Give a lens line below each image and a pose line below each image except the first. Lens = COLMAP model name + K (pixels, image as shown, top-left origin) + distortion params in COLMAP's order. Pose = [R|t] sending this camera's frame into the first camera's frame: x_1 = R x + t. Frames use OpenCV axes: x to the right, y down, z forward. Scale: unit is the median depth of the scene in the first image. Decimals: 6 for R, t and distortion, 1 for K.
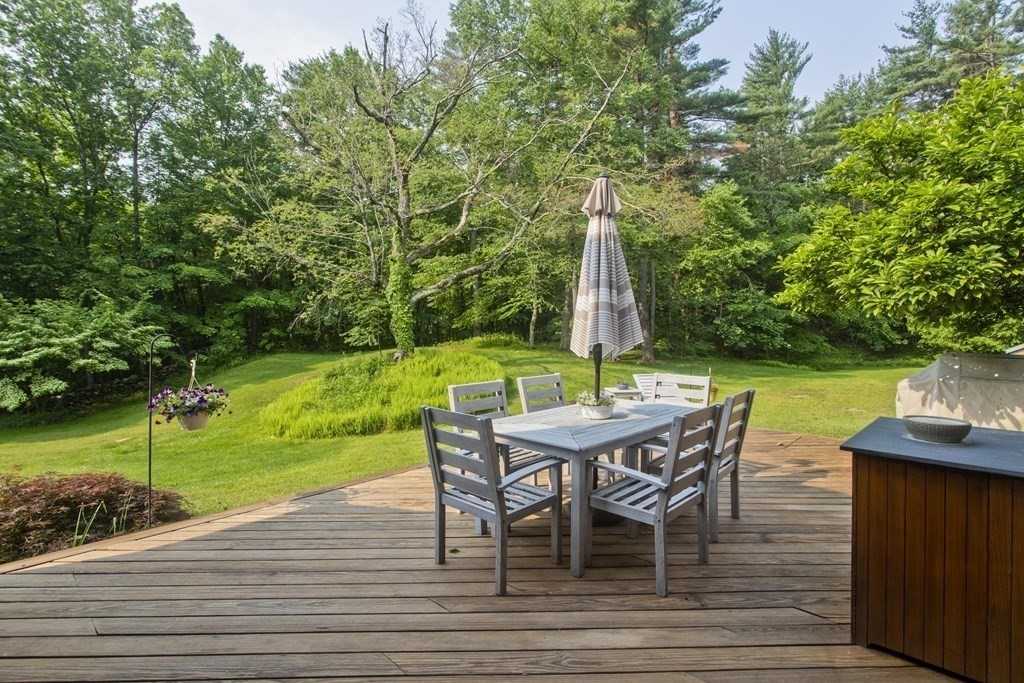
lens RADIAL K [[489.4, 0, 508.7], [0, 489.4, 337.4], [0, 0, 1]] dist [0.003227, 0.000957]
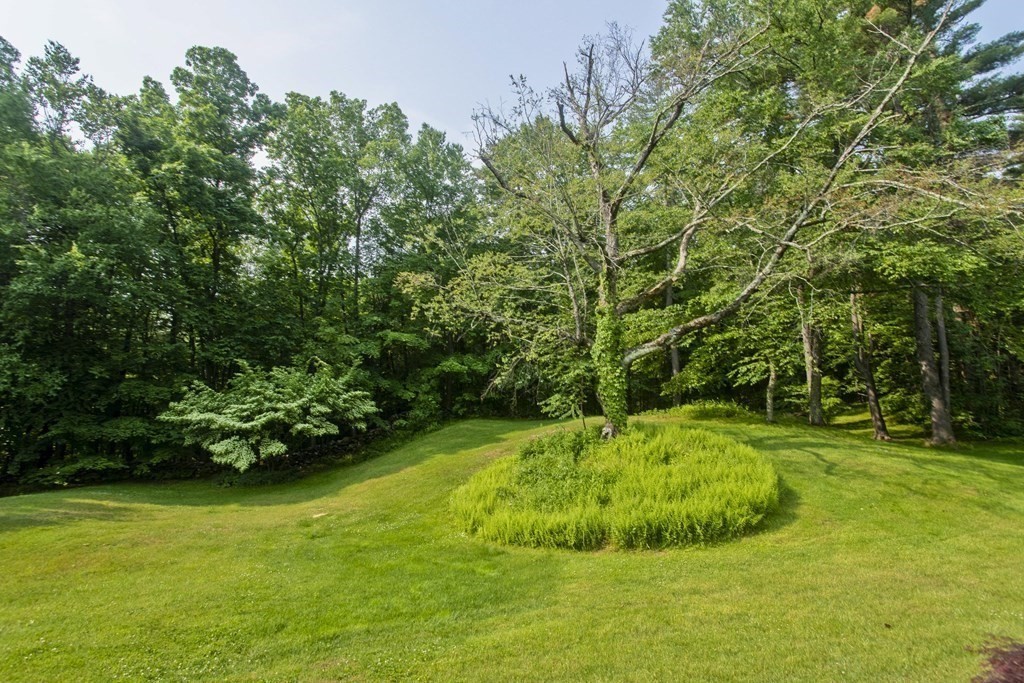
lens RADIAL K [[489.4, 0, 508.7], [0, 489.4, 337.4], [0, 0, 1]] dist [0.003227, 0.000957]
pose [[0.935526, -0.034518, -0.351568, -0.081059], [-0.010808, 0.991952, -0.126153, -0.010376], [0.353093, 0.121819, 0.927624, 0.165177]]
